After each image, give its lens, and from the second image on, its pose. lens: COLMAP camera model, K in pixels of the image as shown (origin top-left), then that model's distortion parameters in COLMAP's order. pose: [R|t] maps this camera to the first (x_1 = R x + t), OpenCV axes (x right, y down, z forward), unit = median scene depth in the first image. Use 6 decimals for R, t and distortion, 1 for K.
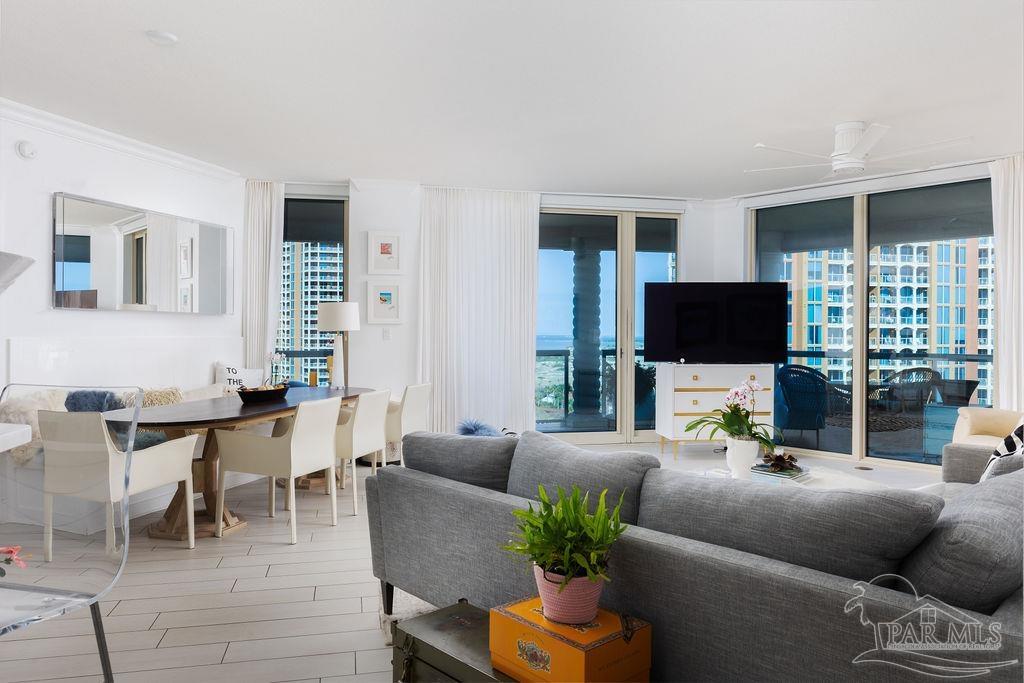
lens RADIAL K [[715.6, 0, 509.7], [0, 715.6, 337.9], [0, 0, 1]] dist [0.000416, -0.002099]
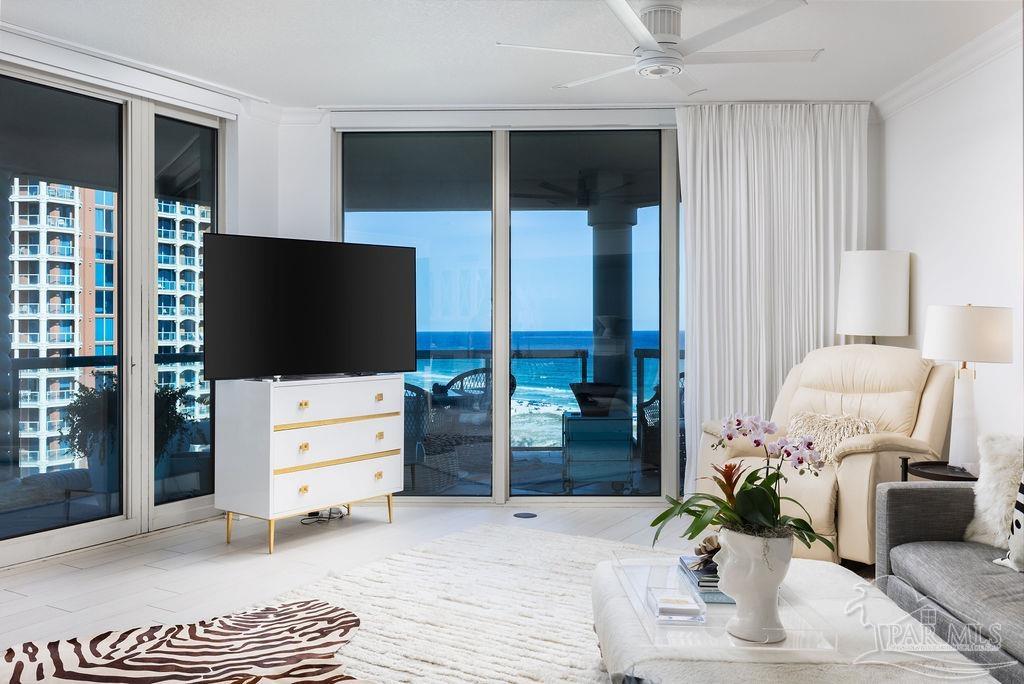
lens RADIAL K [[877.2, 0, 507.0], [0, 877.2, 332.2], [0, 0, 1]] dist [0.015153, 0.004301]
pose [[0.692657, -0.012119, 0.721165, -0.132749], [0.012636, 0.999909, 0.004666, -0.003211], [-0.721156, 0.005881, 0.692747, 0.378485]]
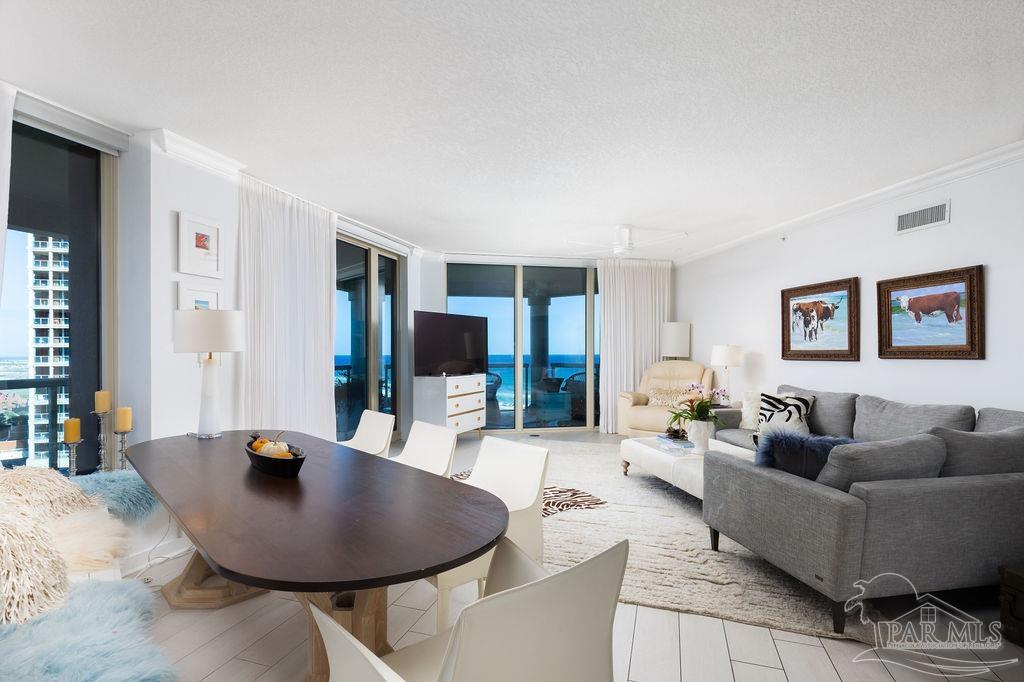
lens RADIAL K [[479.6, 0, 517.9], [0, 479.6, 350.5], [0, 0, 1]] dist [0.003655, -0.001103]
pose [[0.519612, -0.000915, 0.854402, -0.407862], [0.010013, 0.999937, -0.005018, -0.004349], [-0.854344, 0.011162, 0.519588, 0.434233]]
